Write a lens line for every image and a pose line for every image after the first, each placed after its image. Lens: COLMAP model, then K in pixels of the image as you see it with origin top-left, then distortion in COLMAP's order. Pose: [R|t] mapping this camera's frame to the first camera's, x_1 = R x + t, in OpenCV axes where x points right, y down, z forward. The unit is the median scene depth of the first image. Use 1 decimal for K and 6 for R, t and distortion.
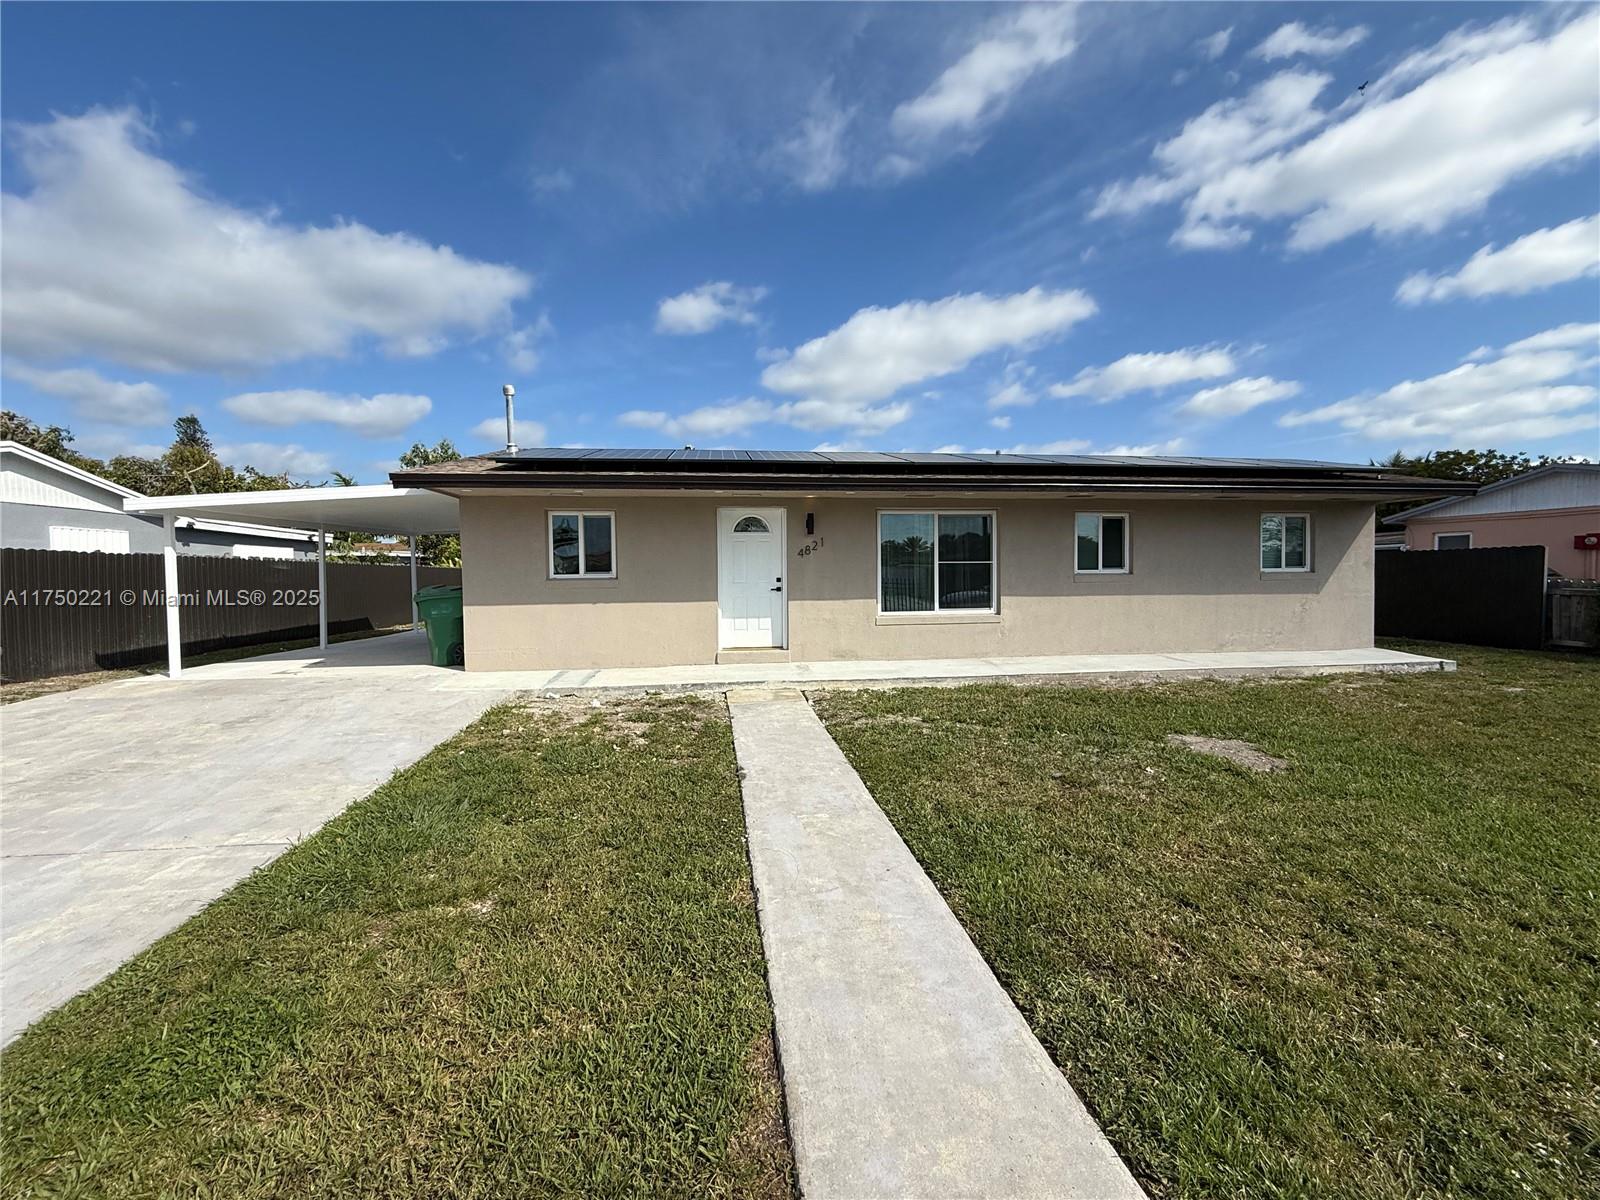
lens RADIAL K [[636.5, 0, 787.6], [0, 636.5, 594.9], [0, 0, 1]] dist [-0.000211, -0.000784]
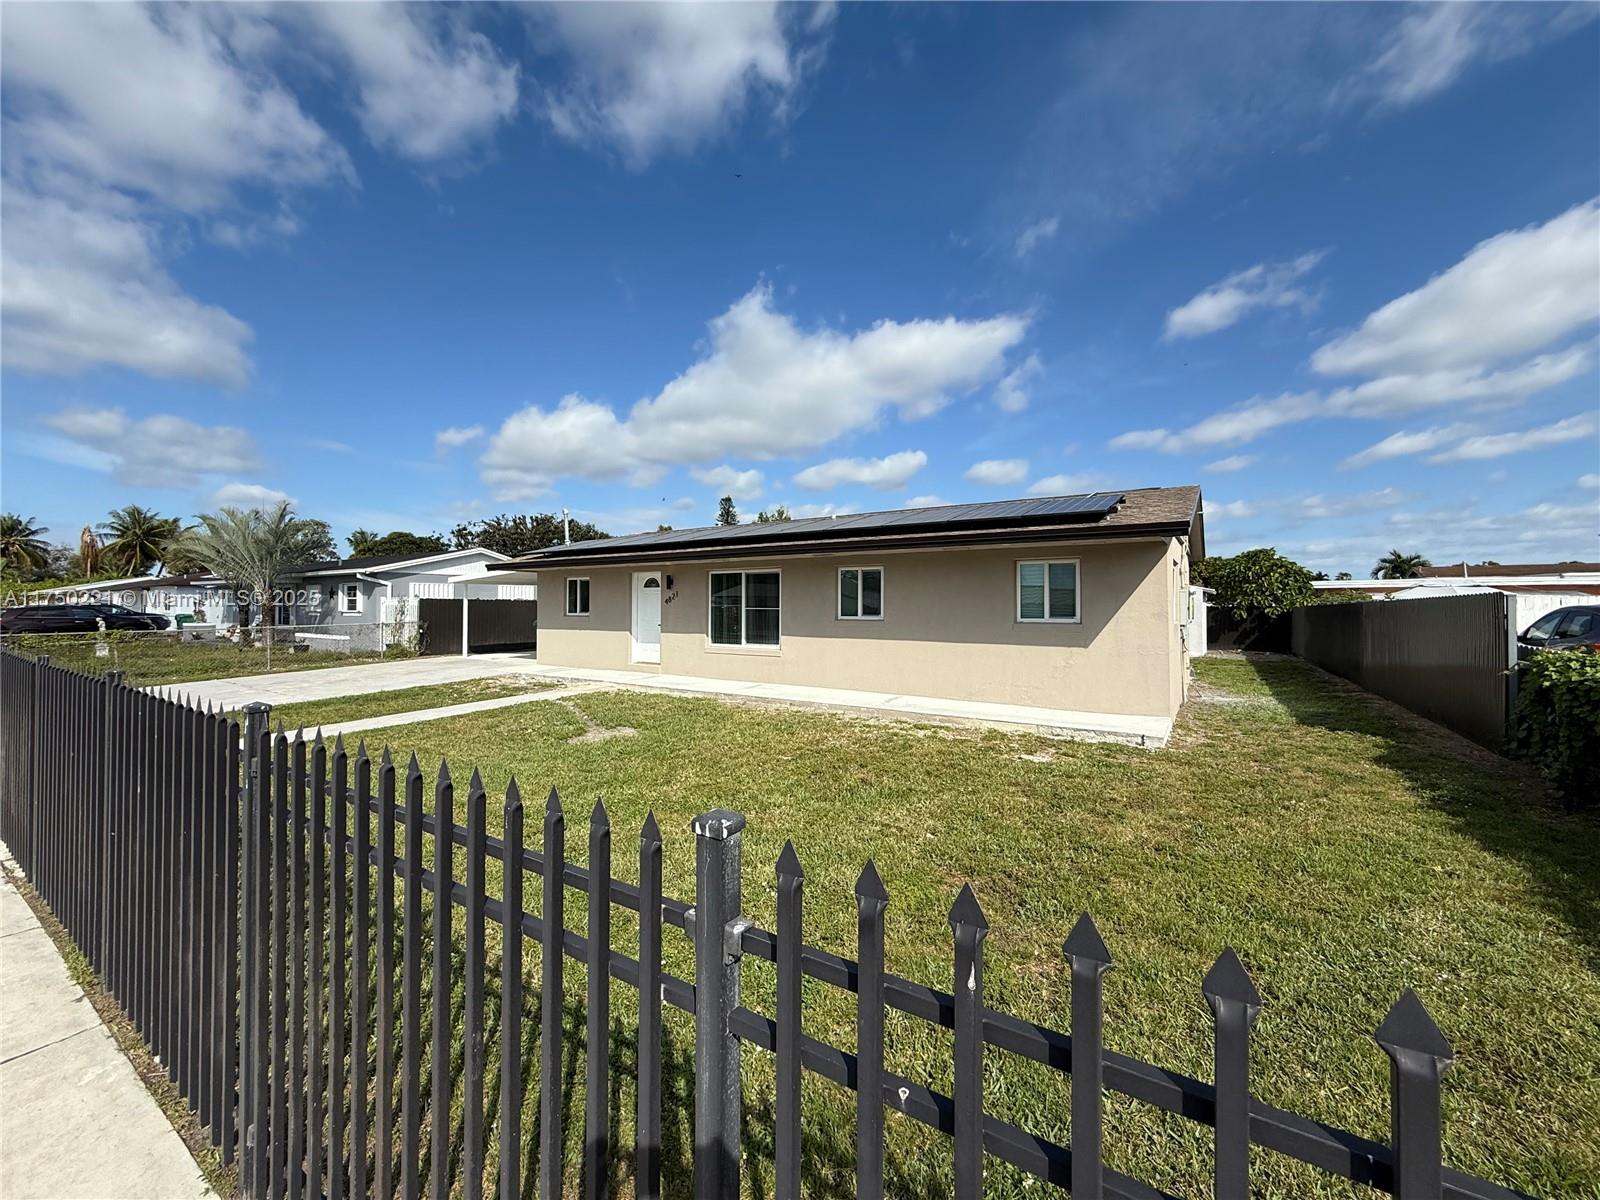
lens RADIAL K [[636.5, 0, 816.7], [0, 636.5, 598.5], [0, 0, 1]] dist [-0.000211, -0.000784]
pose [[0.759455, 0.001182, -0.650558, 0.574696], [-0.029592, 0.999026, -0.032730, -0.015297], [0.649886, 0.044108, 0.758751, 0.039728]]
